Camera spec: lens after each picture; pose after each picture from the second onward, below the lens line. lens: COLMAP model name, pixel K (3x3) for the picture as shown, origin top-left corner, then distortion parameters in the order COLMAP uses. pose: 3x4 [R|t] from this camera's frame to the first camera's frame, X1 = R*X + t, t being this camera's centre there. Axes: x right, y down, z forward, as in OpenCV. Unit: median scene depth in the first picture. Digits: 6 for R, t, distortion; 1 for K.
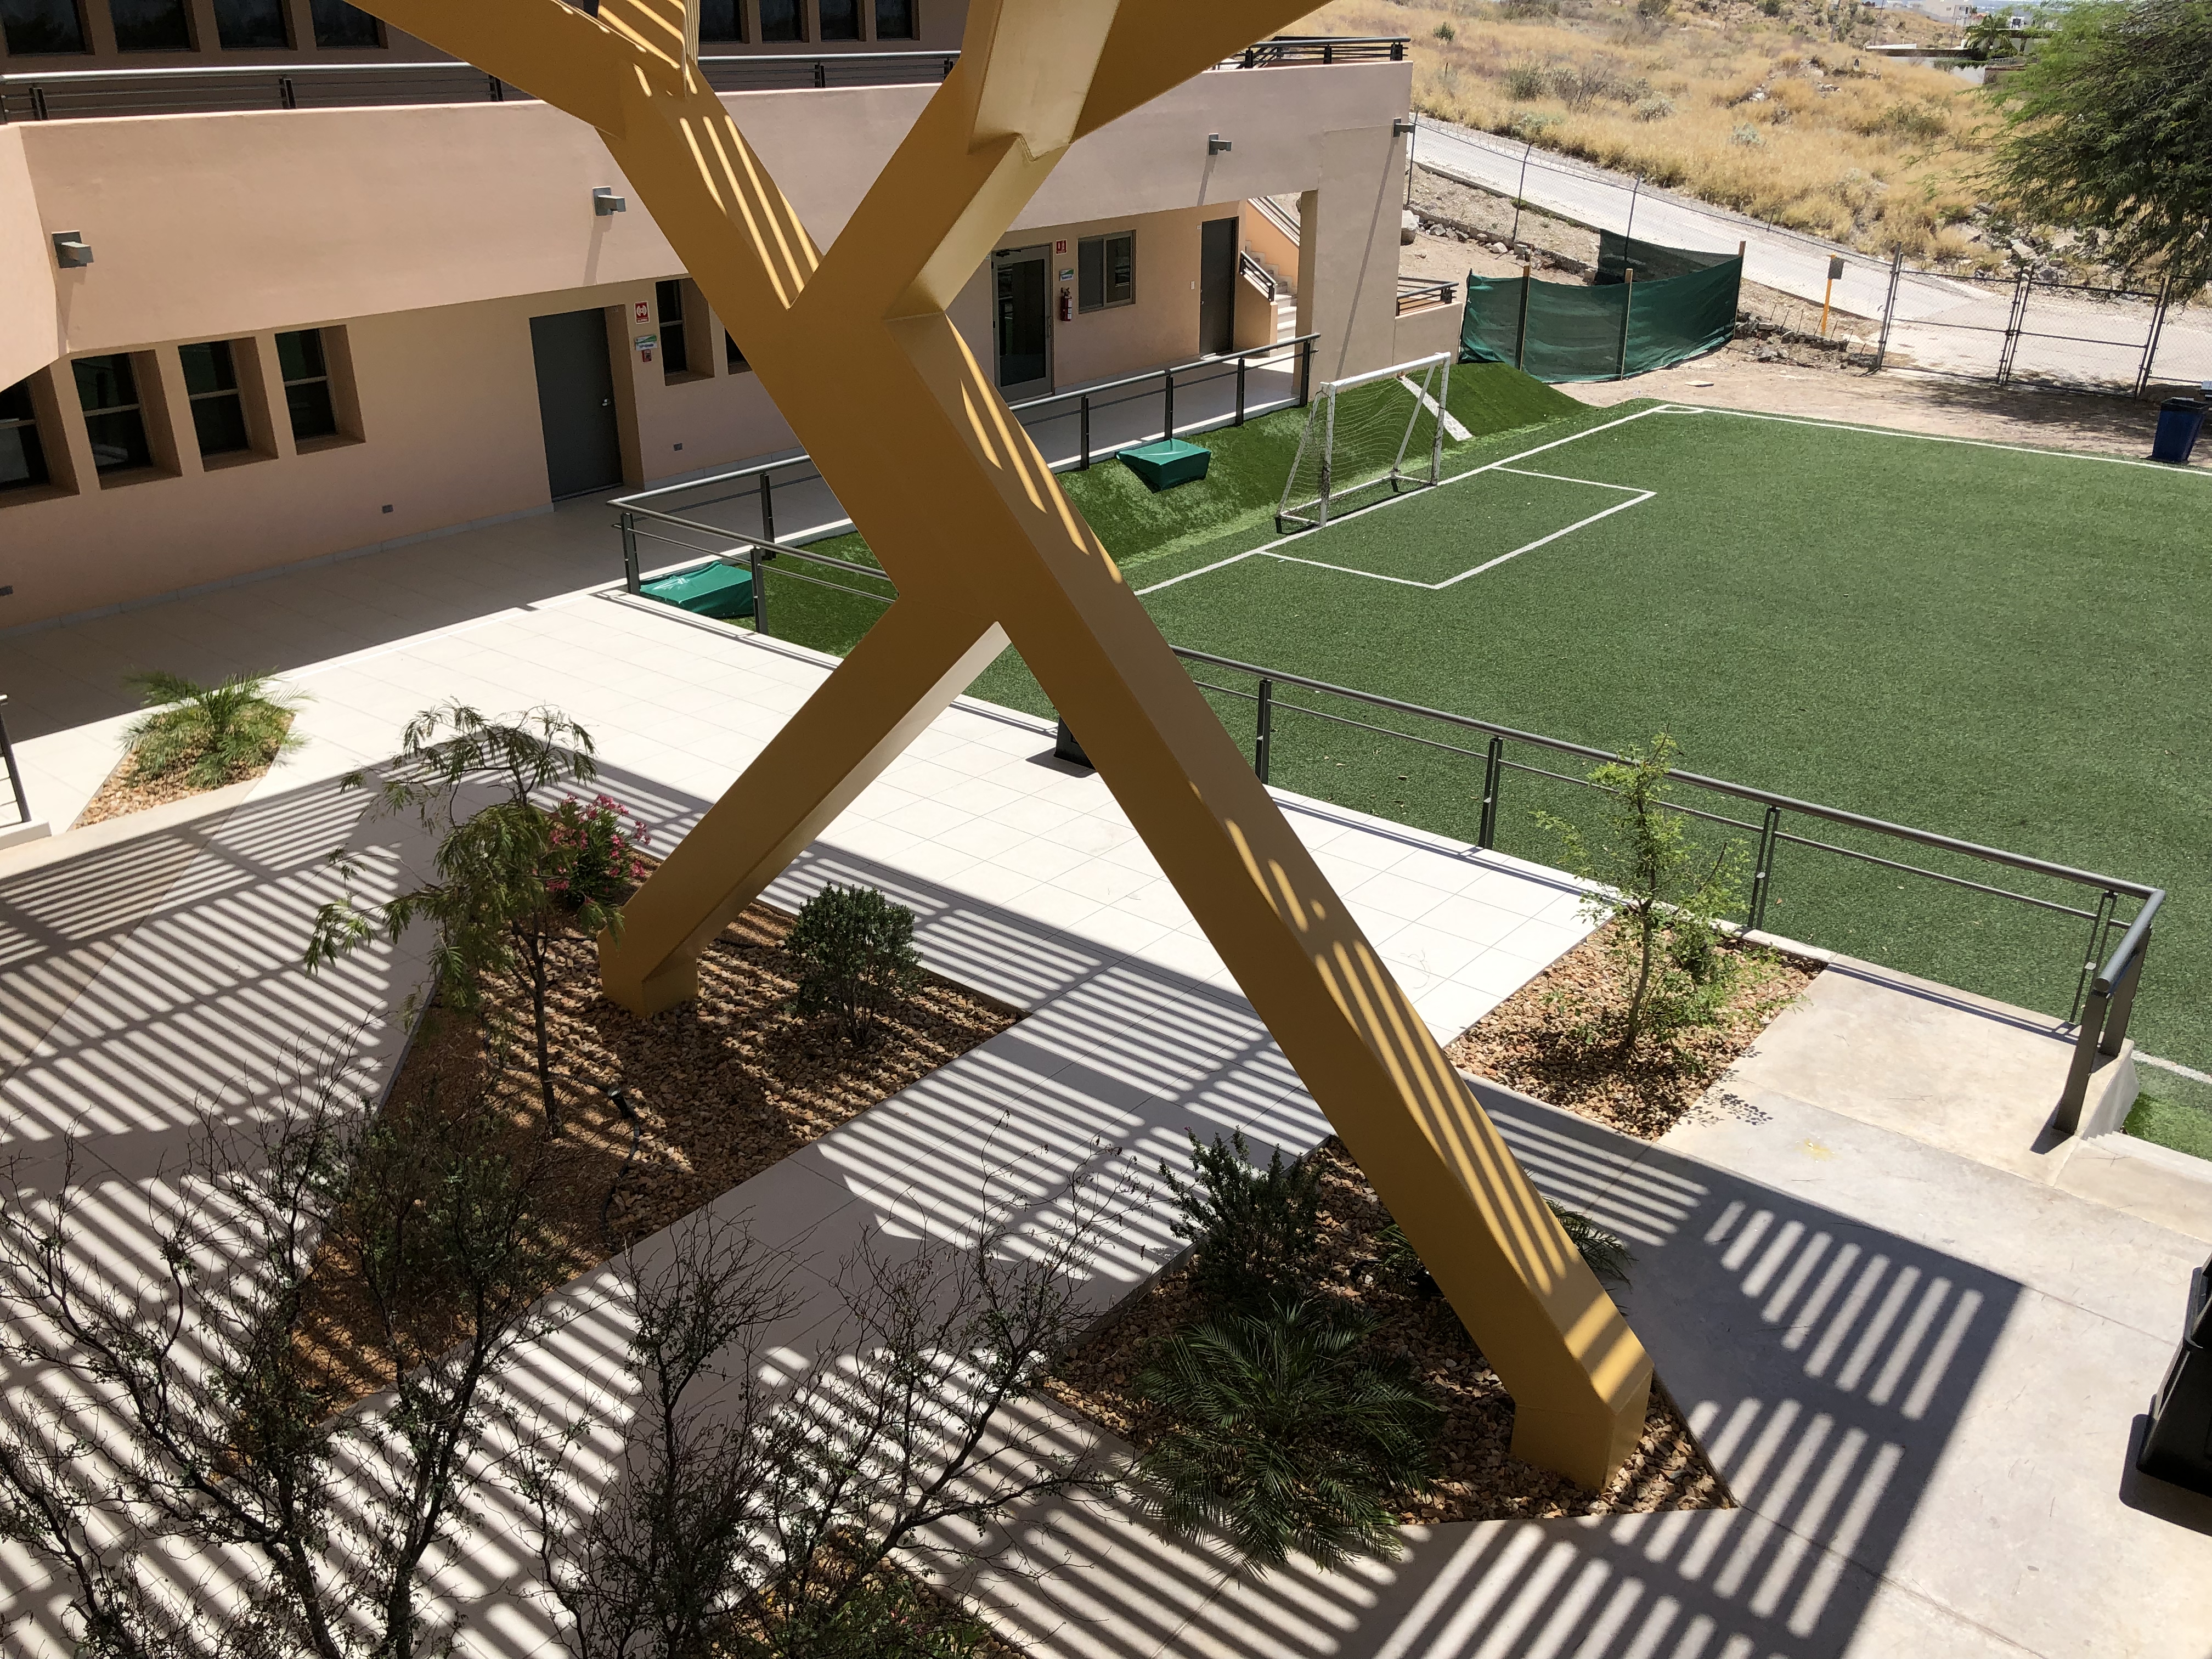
lens RADIAL K [[1823.4, 0, 1101.7], [0, 1823.4, 830.8], [0, 0, 1]] dist [0.022926, -0.015010]
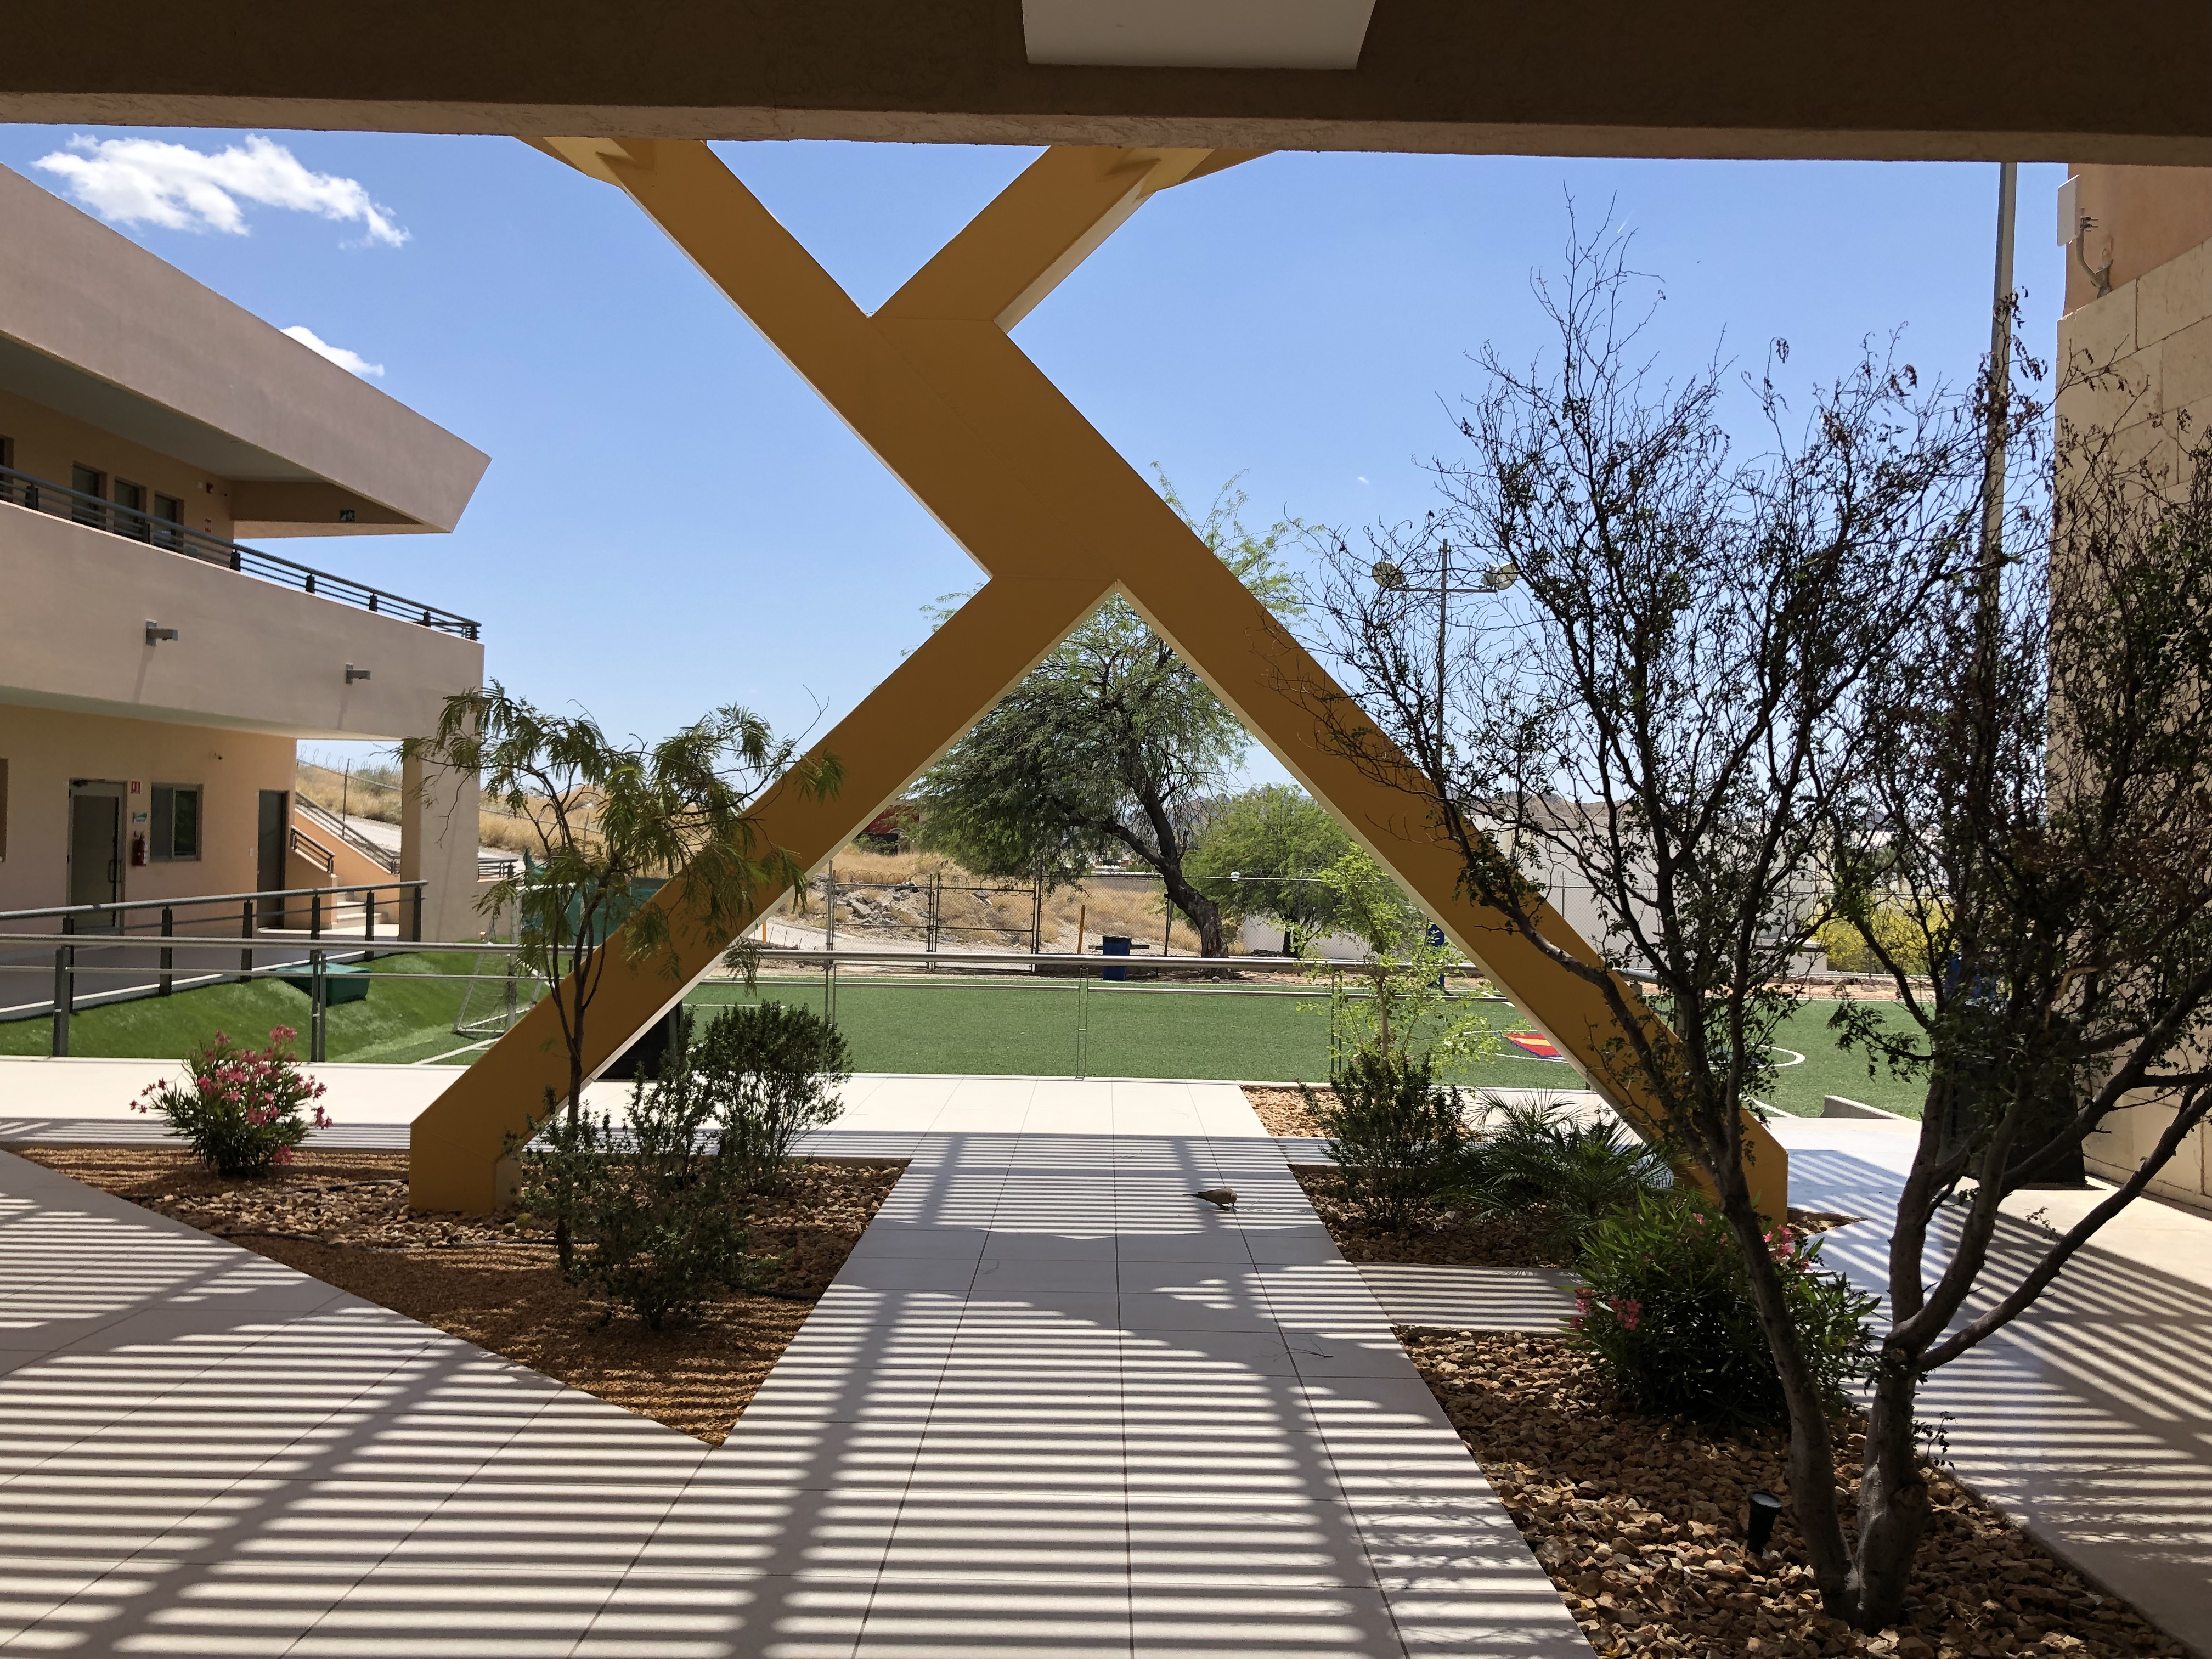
lens RADIAL K [[1823.4, 0, 1084.7], [0, 1823.4, 833.2], [0, 0, 1]] dist [0.022926, -0.015010]
pose [[0.778758, 0.018730, 0.627045, -0.325052], [0.241073, 0.913867, -0.326698, 0.157705], [-0.579155, 0.405582, 0.707166, 0.145912]]
